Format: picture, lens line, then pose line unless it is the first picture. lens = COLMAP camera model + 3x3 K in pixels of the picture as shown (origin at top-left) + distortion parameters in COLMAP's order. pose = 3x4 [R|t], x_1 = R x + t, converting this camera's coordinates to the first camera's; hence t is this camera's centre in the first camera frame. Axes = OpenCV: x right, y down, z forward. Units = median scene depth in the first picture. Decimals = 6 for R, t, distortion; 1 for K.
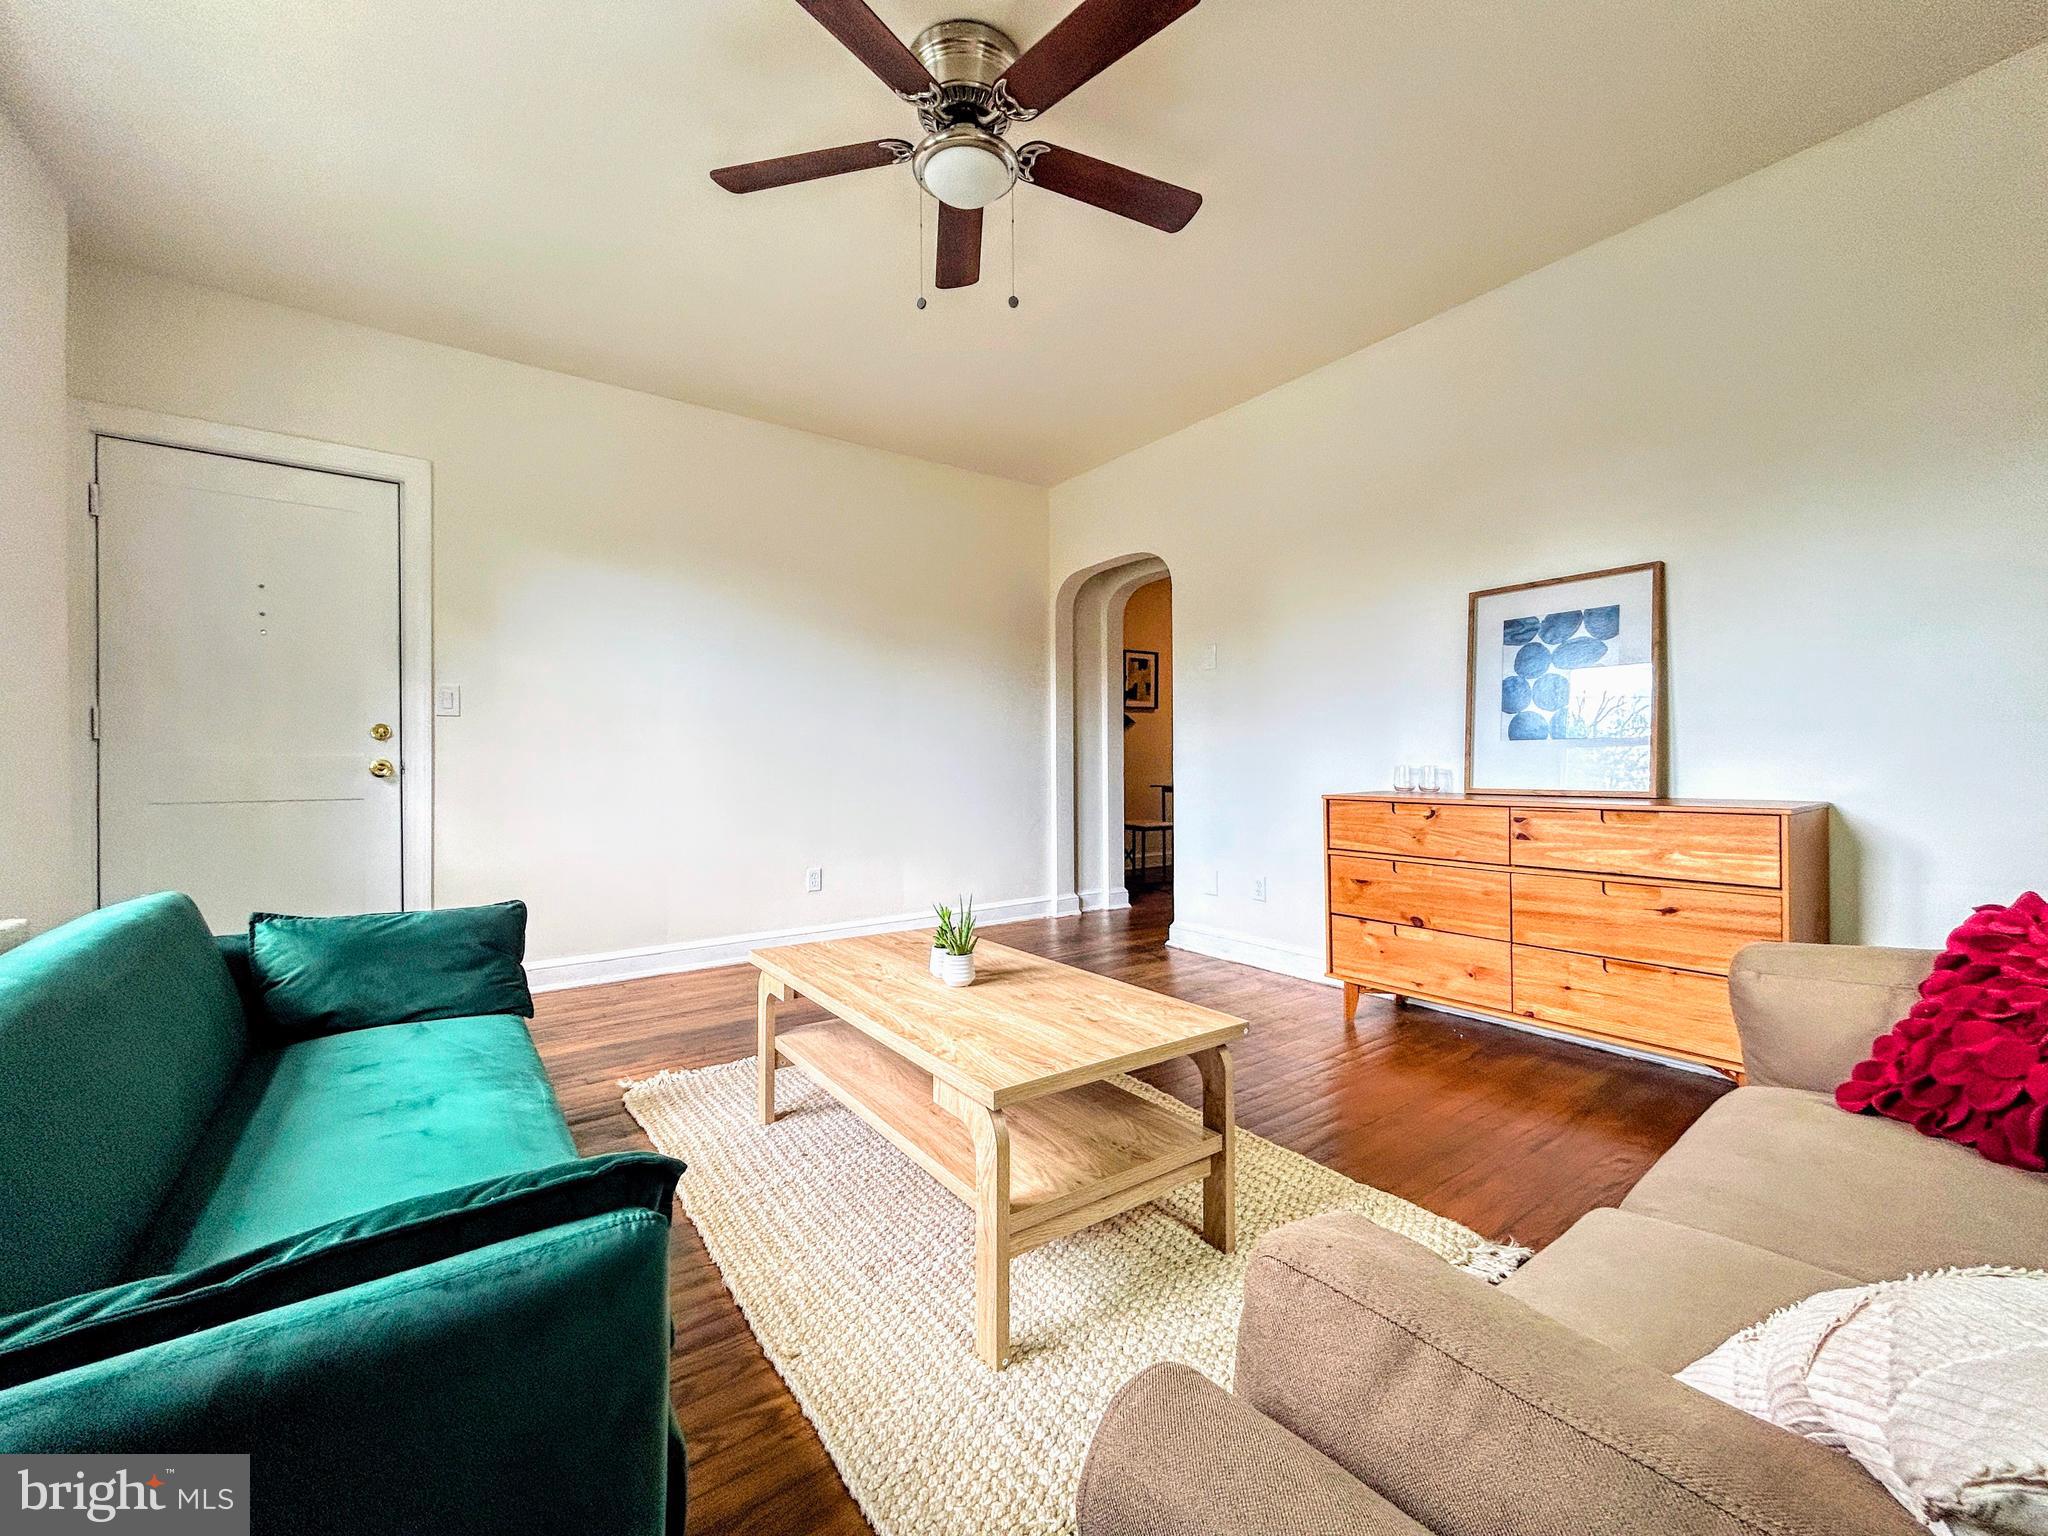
lens RADIAL K [[834.1, 0, 1023.0], [0, 834.1, 773.2], [0, 0, 1]] dist [-0.000112, -0.000503]
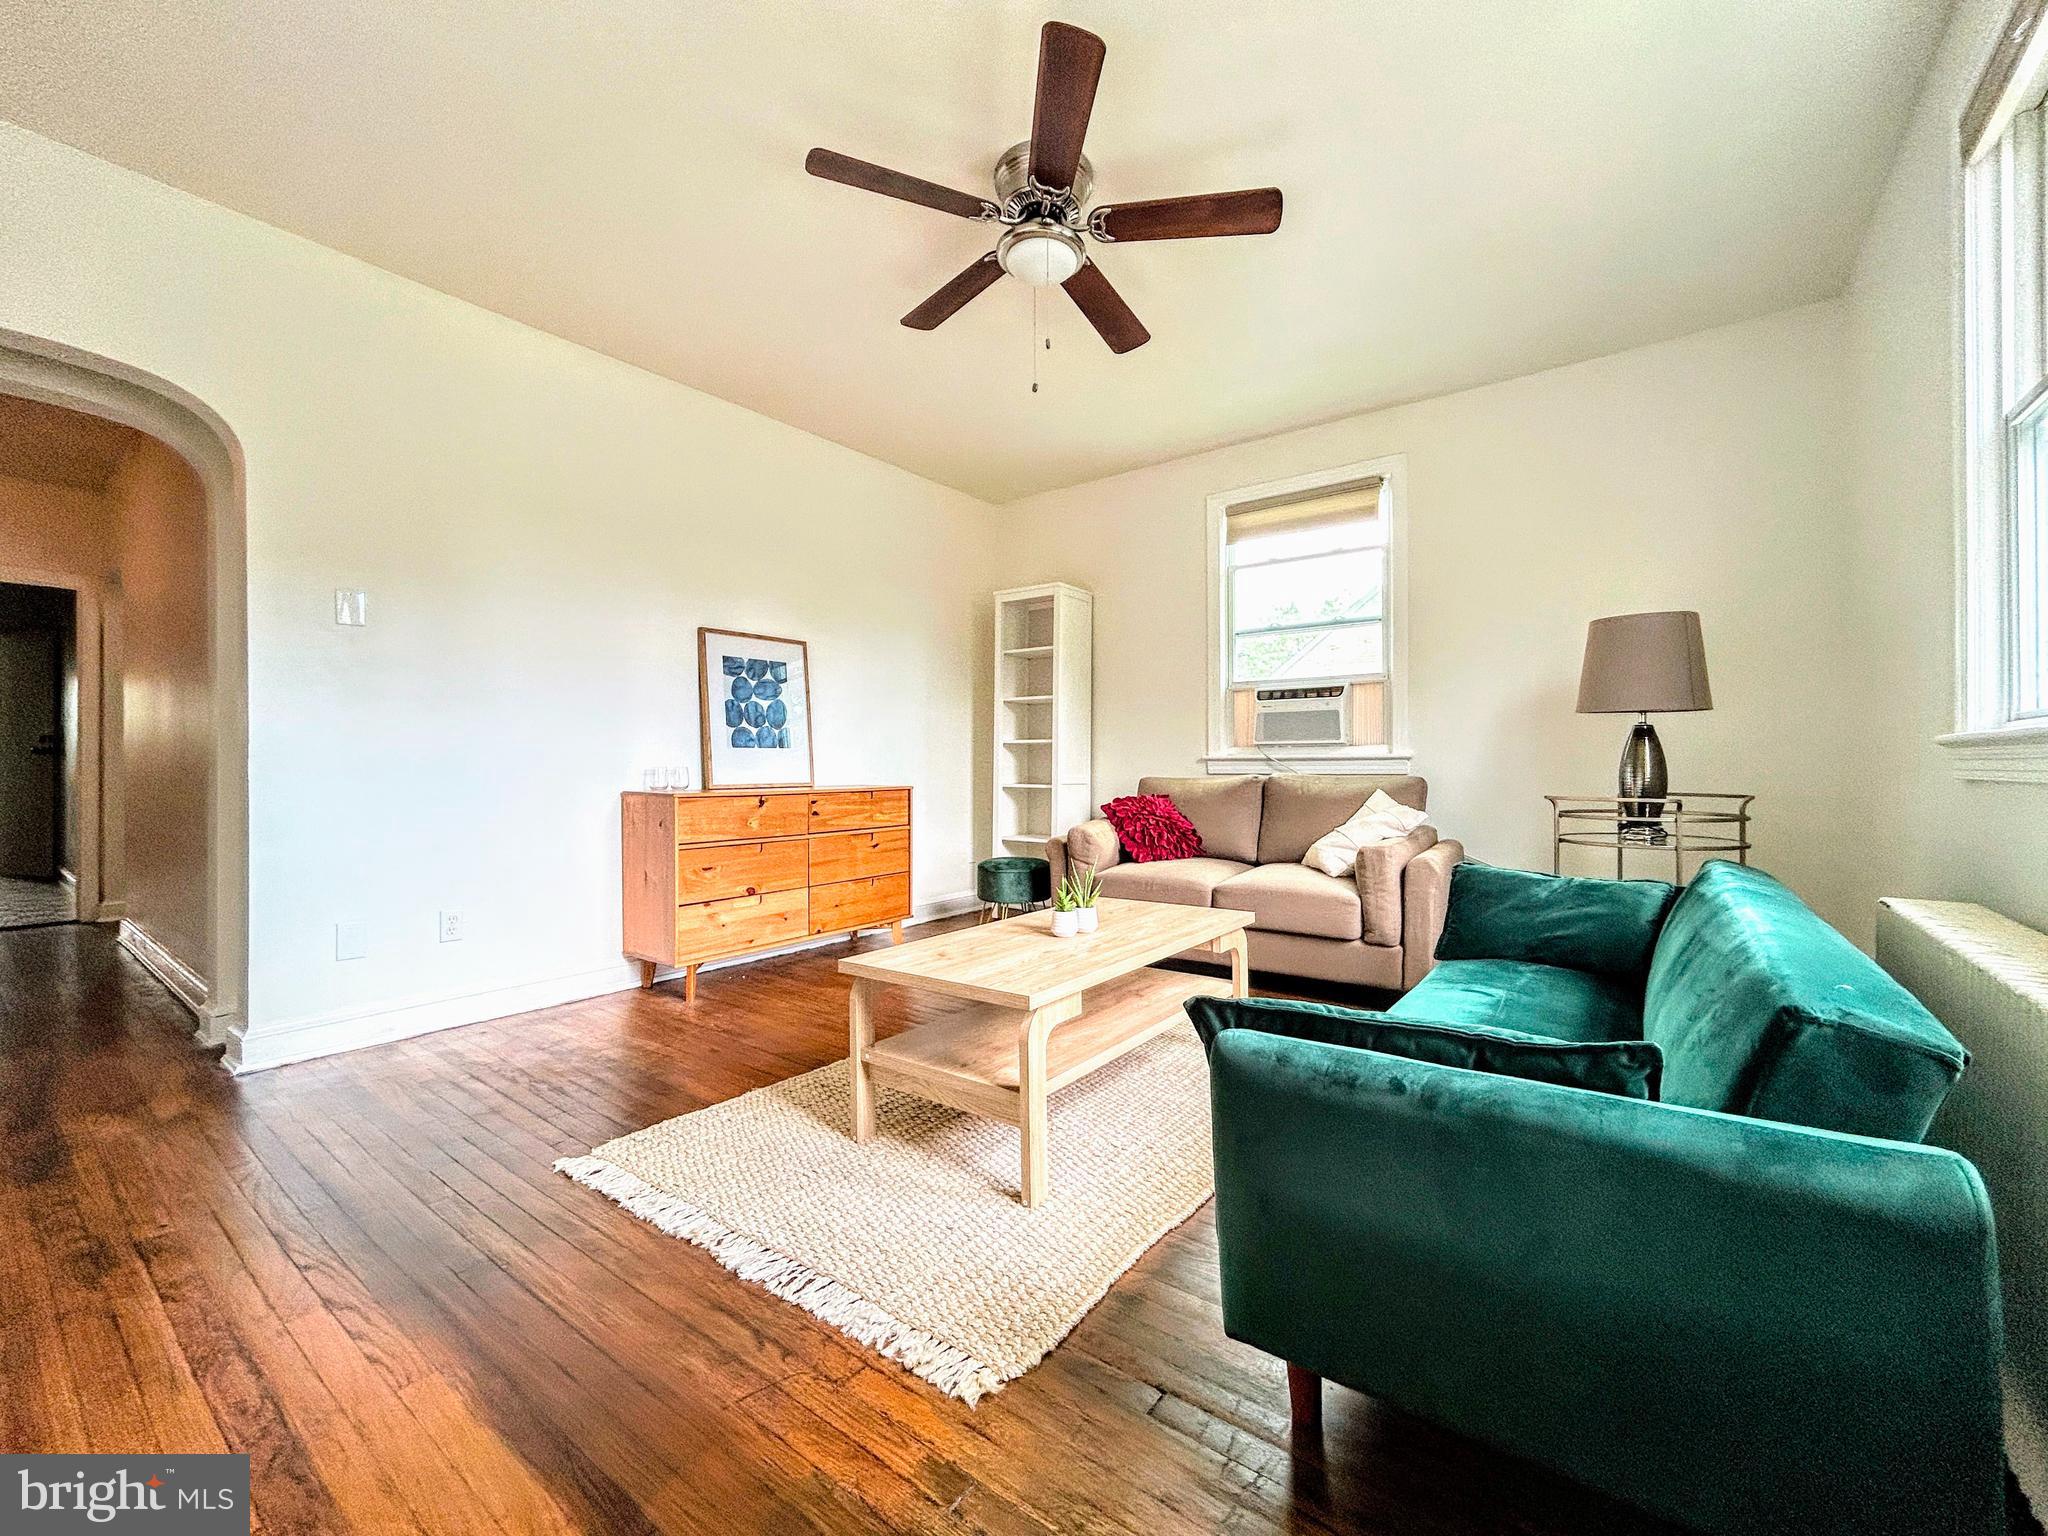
lens RADIAL K [[834.1, 0, 1024.4], [0, 834.1, 762.5], [0, 0, 1]] dist [-0.000112, -0.000503]
pose [[-0.293407, 0.013518, 0.955892, -0.818418], [0.015971, 0.999830, -0.009238, 0.004017], [-0.955854, 0.012556, -0.293573, 0.949787]]
